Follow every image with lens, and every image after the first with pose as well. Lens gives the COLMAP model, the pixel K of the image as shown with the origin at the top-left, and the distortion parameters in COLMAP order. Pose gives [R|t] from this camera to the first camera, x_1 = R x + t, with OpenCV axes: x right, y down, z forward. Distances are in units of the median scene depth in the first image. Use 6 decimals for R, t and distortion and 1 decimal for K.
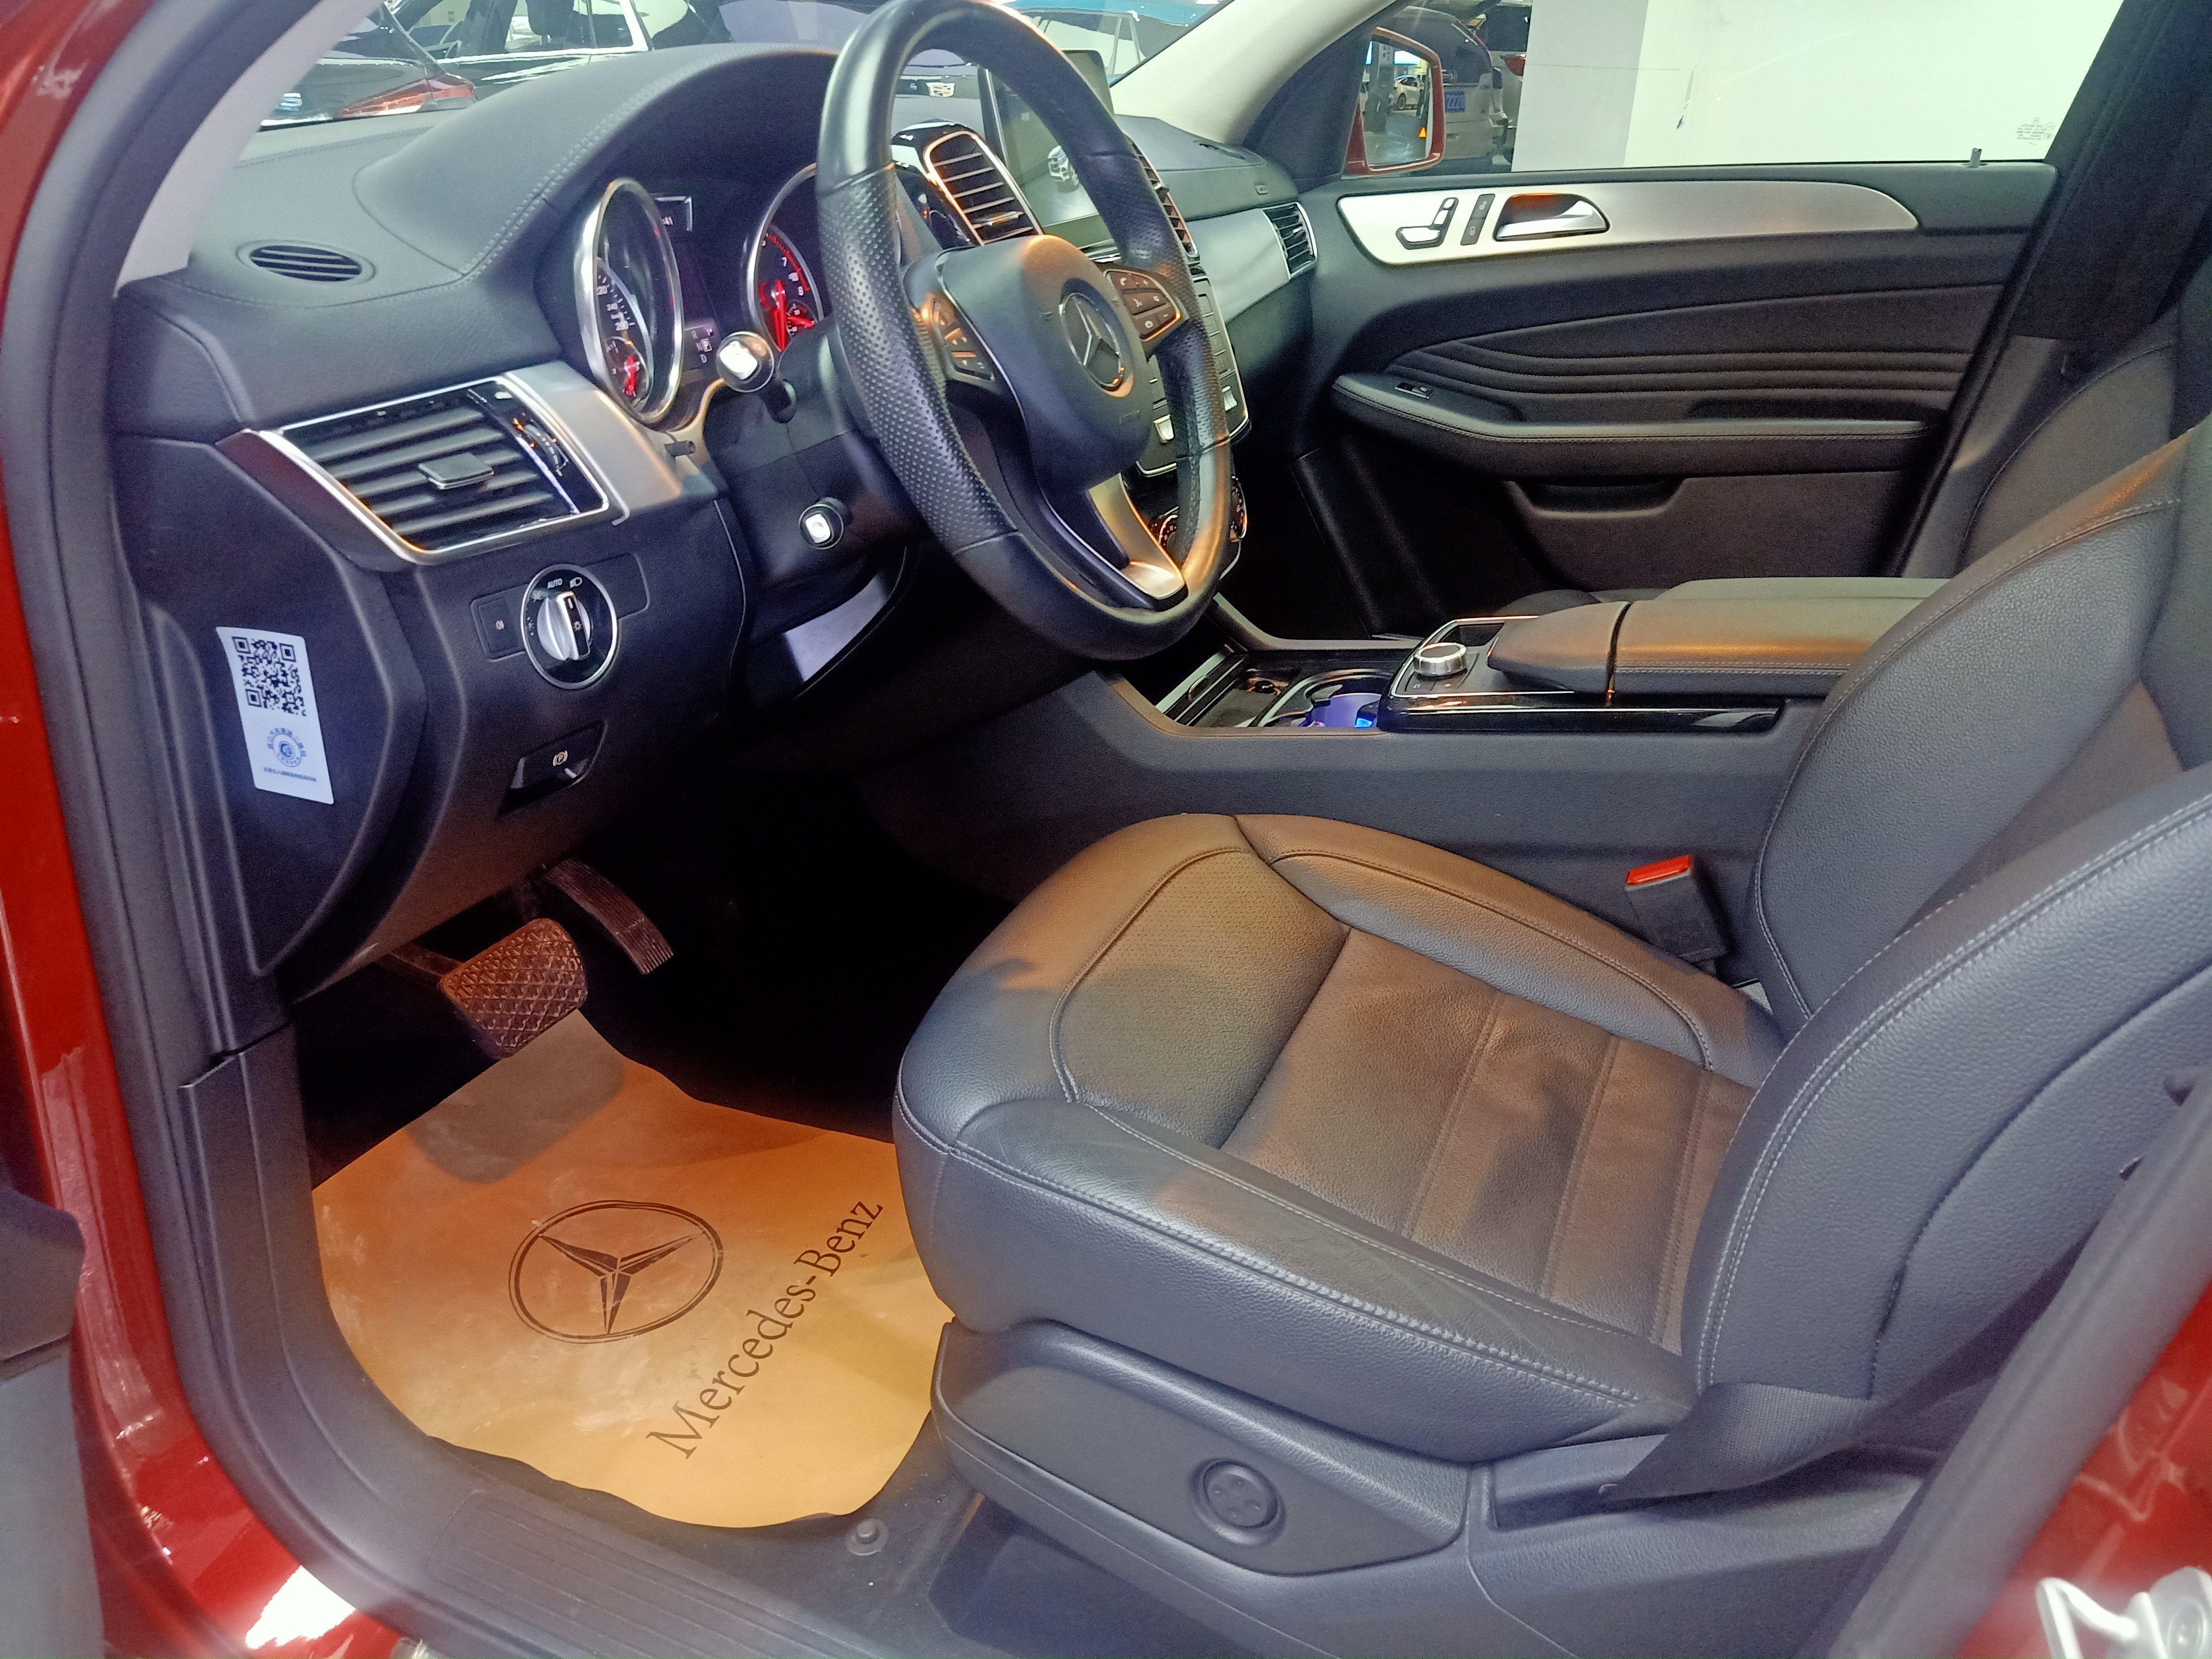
lens RADIAL K [[1690.2, 0, 1106.0], [0, 1690.2, 829.5], [0, 0, 1]] dist [0.106510, -0.171018]
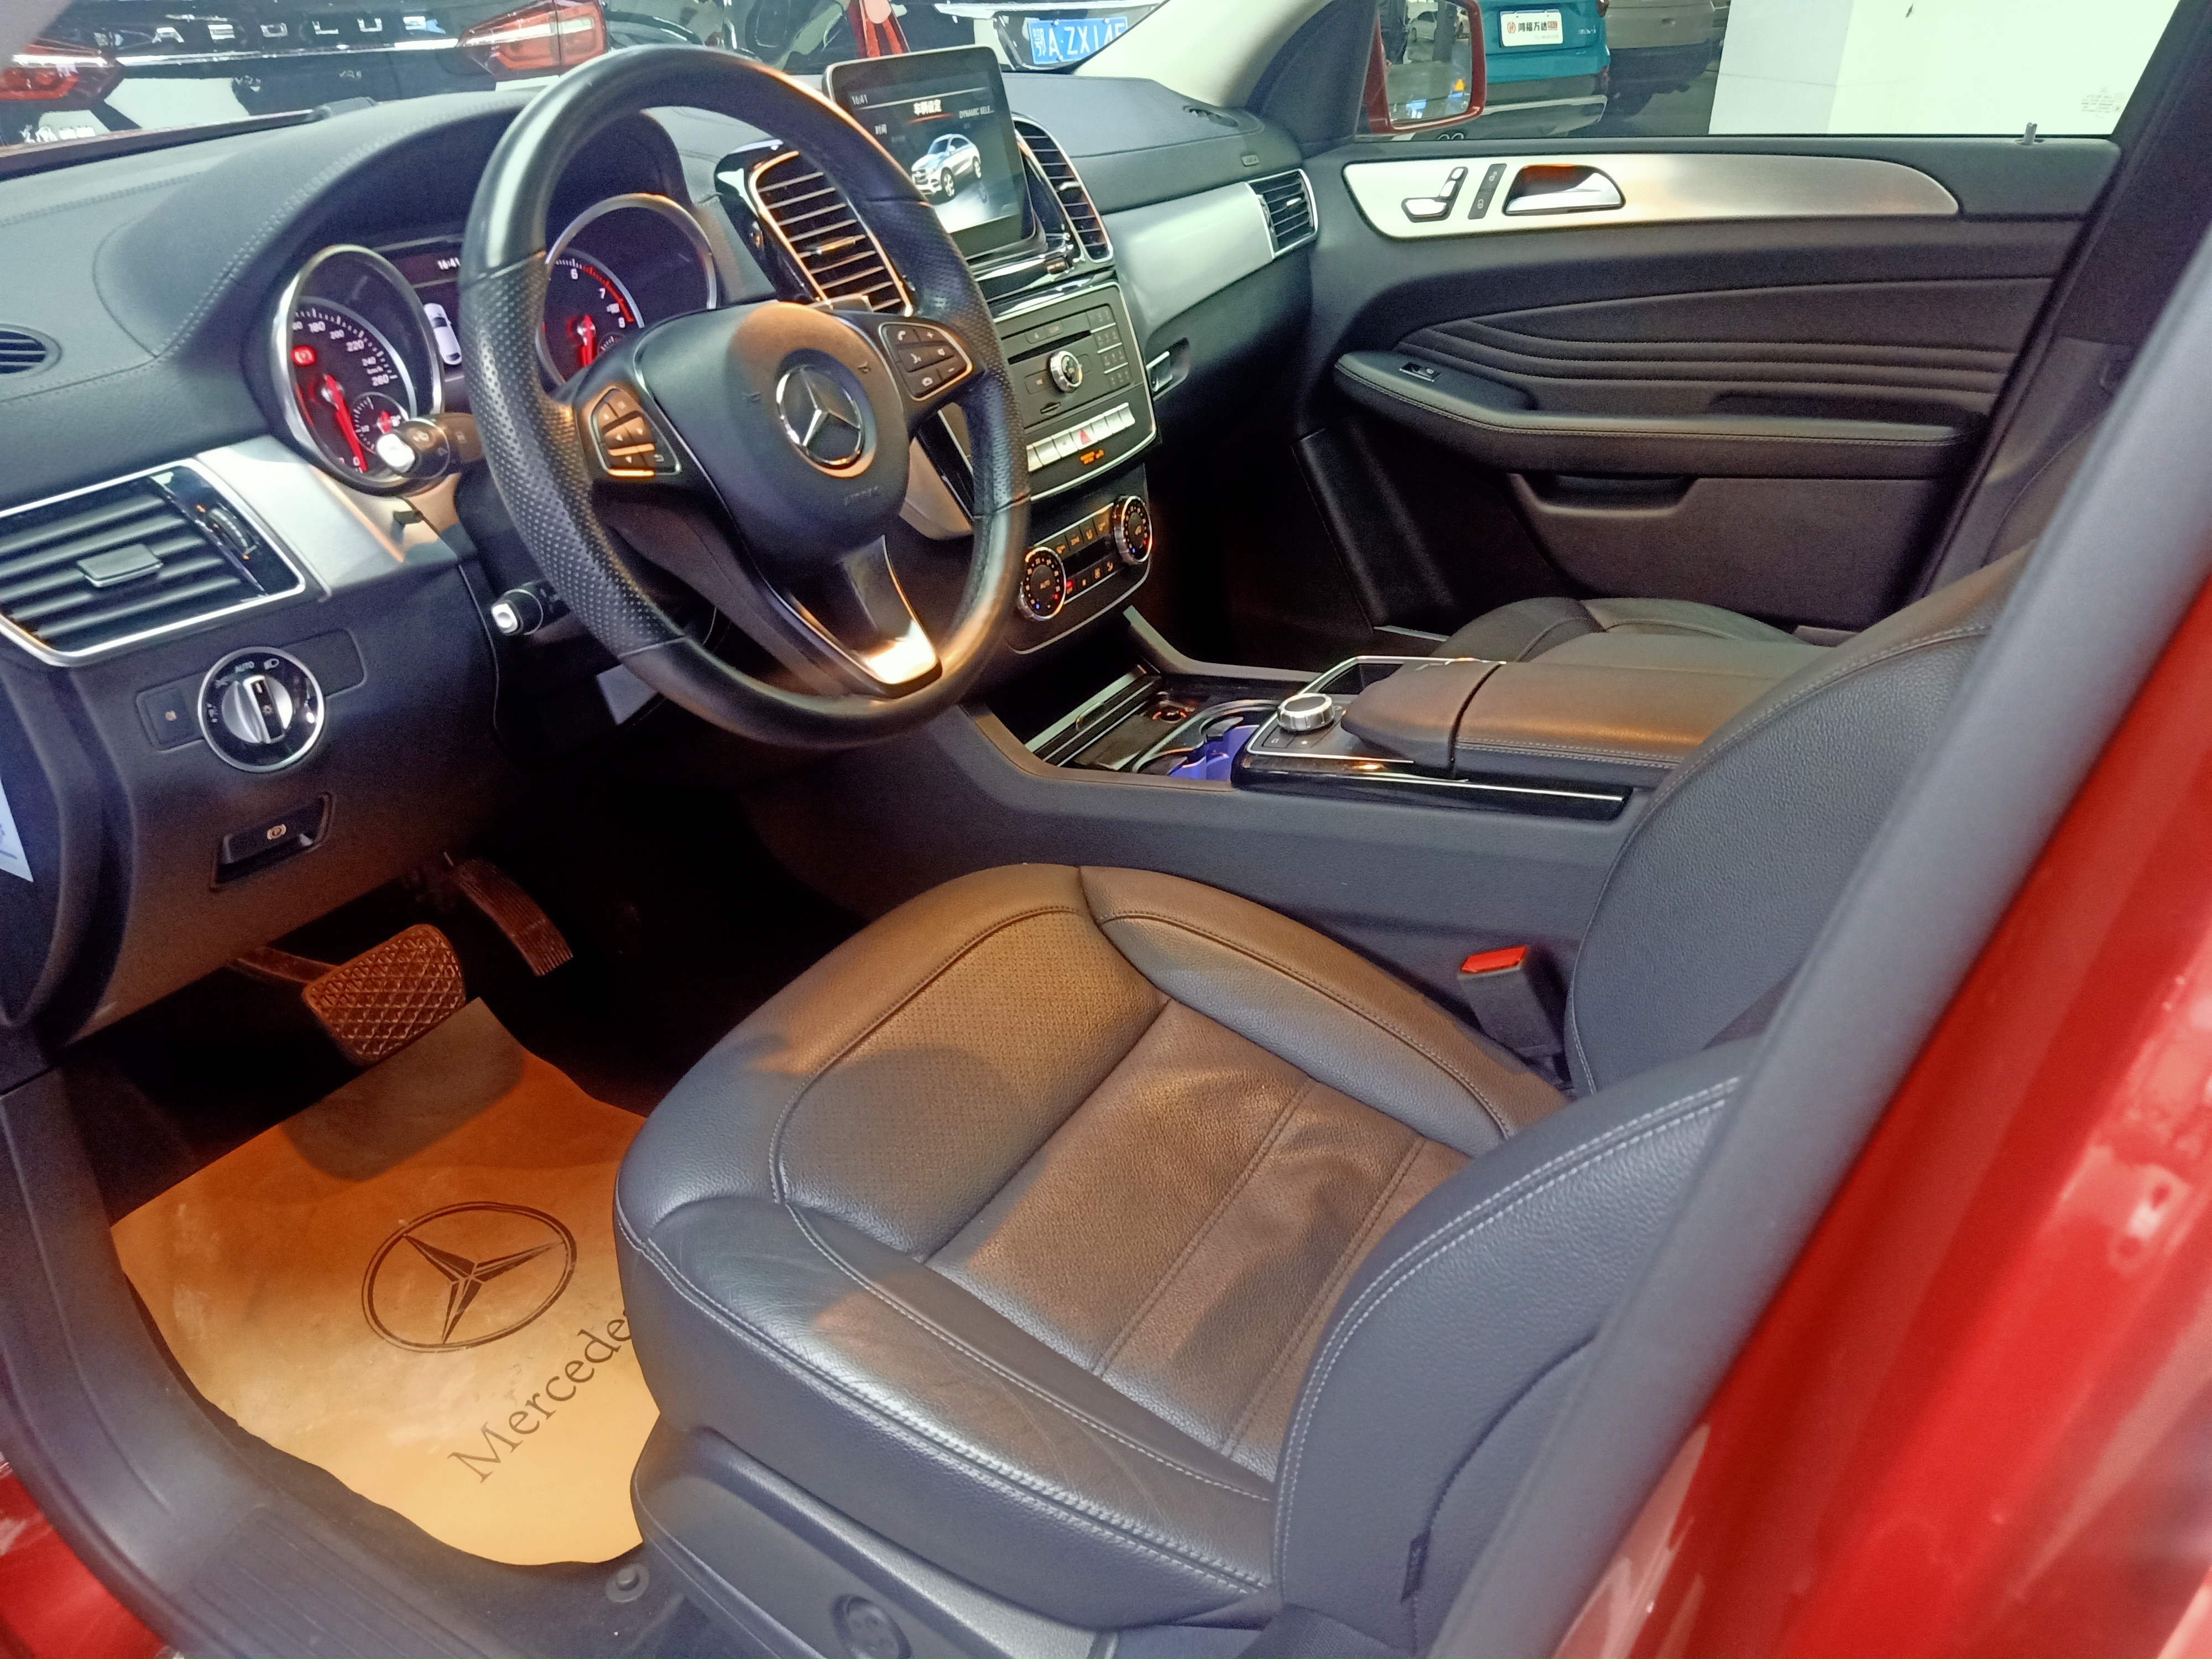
lens RADIAL K [[1690.4, 0, 1140.9], [0, 1690.4, 816.1], [0, 0, 1]] dist [0.088151, -0.122910]
pose [[0.991730, 0.048041, -0.119012, 0.223968], [-0.040208, 0.996918, 0.067371, -0.103609], [0.121881, -0.062028, 0.990605, 0.050619]]
